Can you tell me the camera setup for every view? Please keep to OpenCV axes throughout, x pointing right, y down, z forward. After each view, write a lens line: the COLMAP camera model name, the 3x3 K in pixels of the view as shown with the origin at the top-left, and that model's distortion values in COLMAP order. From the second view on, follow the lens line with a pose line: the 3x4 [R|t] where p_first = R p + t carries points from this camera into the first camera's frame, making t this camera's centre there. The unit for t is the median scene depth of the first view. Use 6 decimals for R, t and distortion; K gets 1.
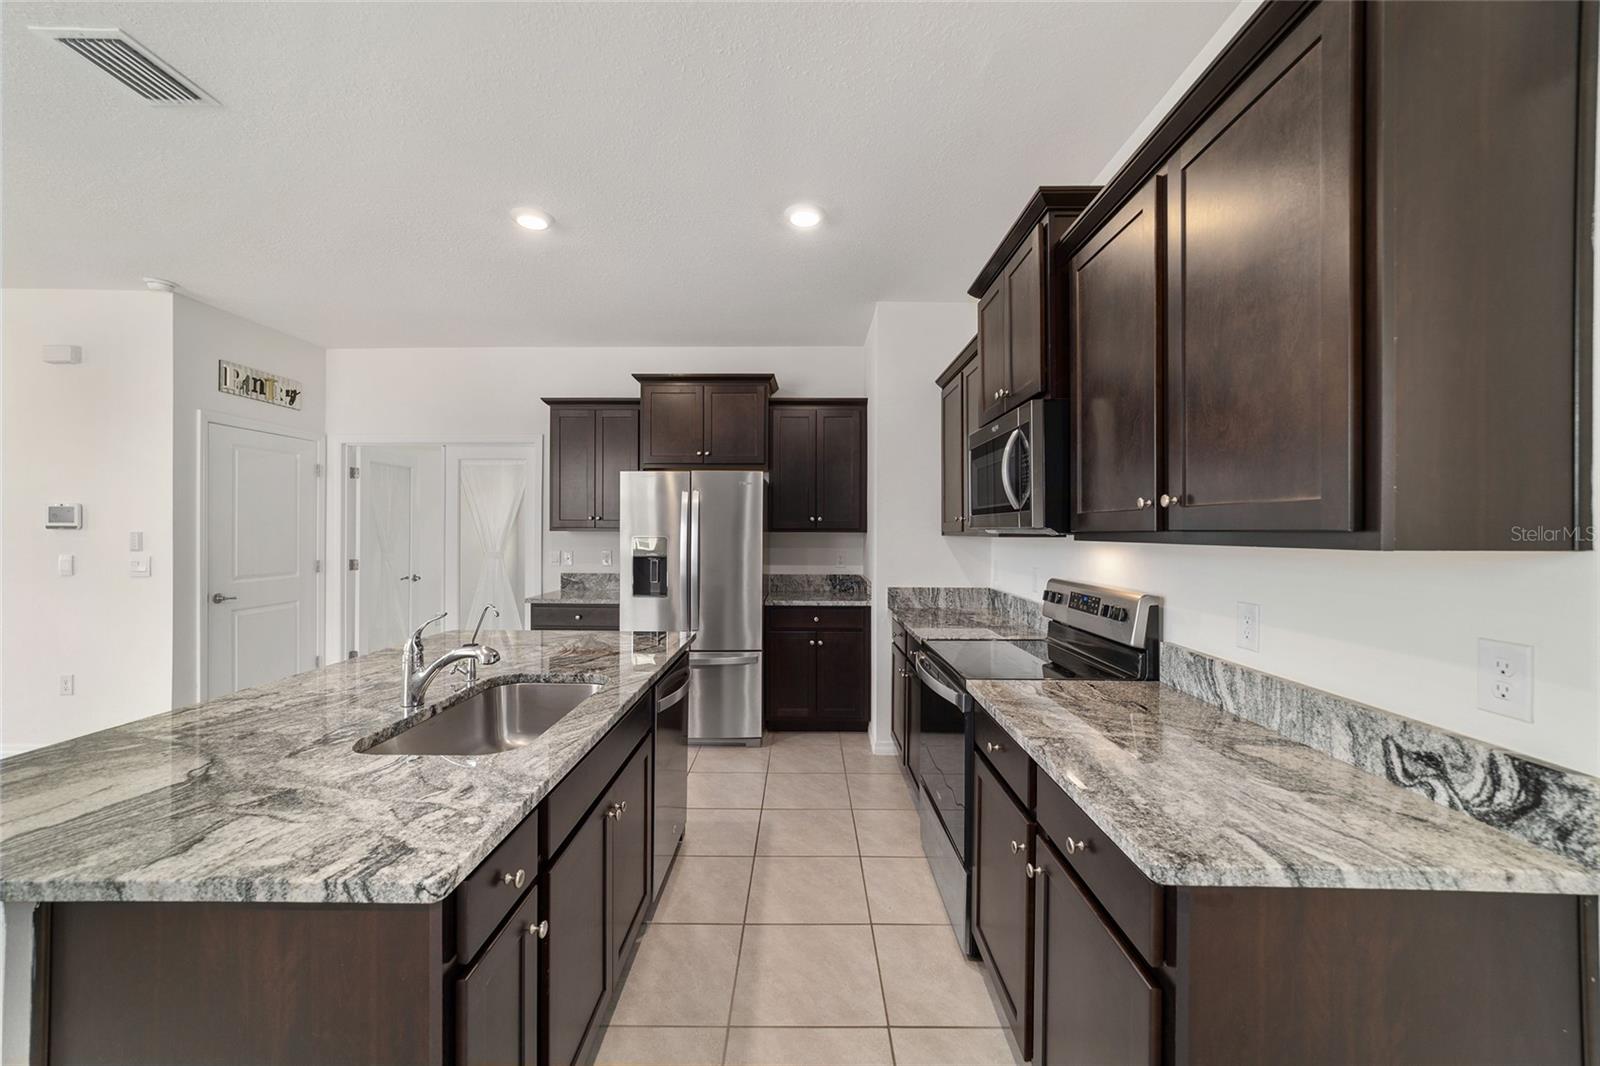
lens RADIAL K [[612.2, 0, 799.5], [0, 612.2, 533.3], [0, 0, 1]] dist [-0.012061, 0.003536]
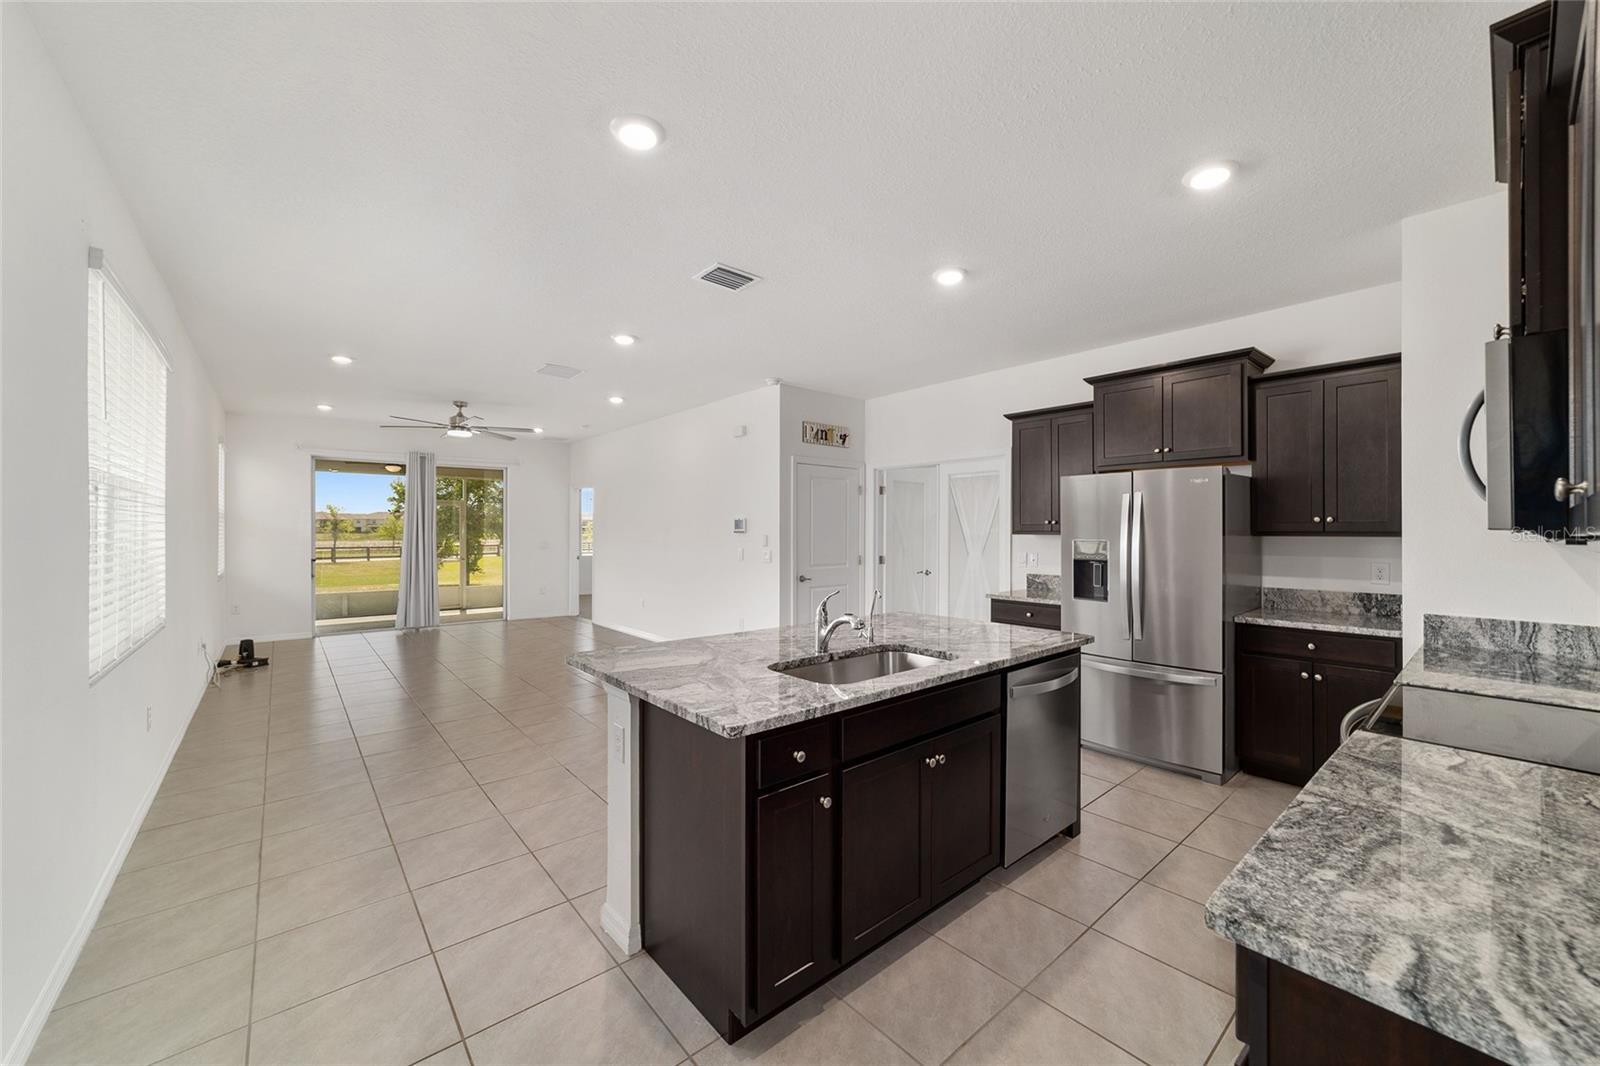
lens RADIAL K [[612.2, 0, 804.0], [0, 612.2, 530.9], [0, 0, 1]] dist [-0.012061, 0.003536]
pose [[0.660358, -0.003346, -0.750944, 0.193462], [-0.003855, 0.999962, -0.007845, -0.000085], [0.750941, 0.008076, 0.660319, -0.009145]]
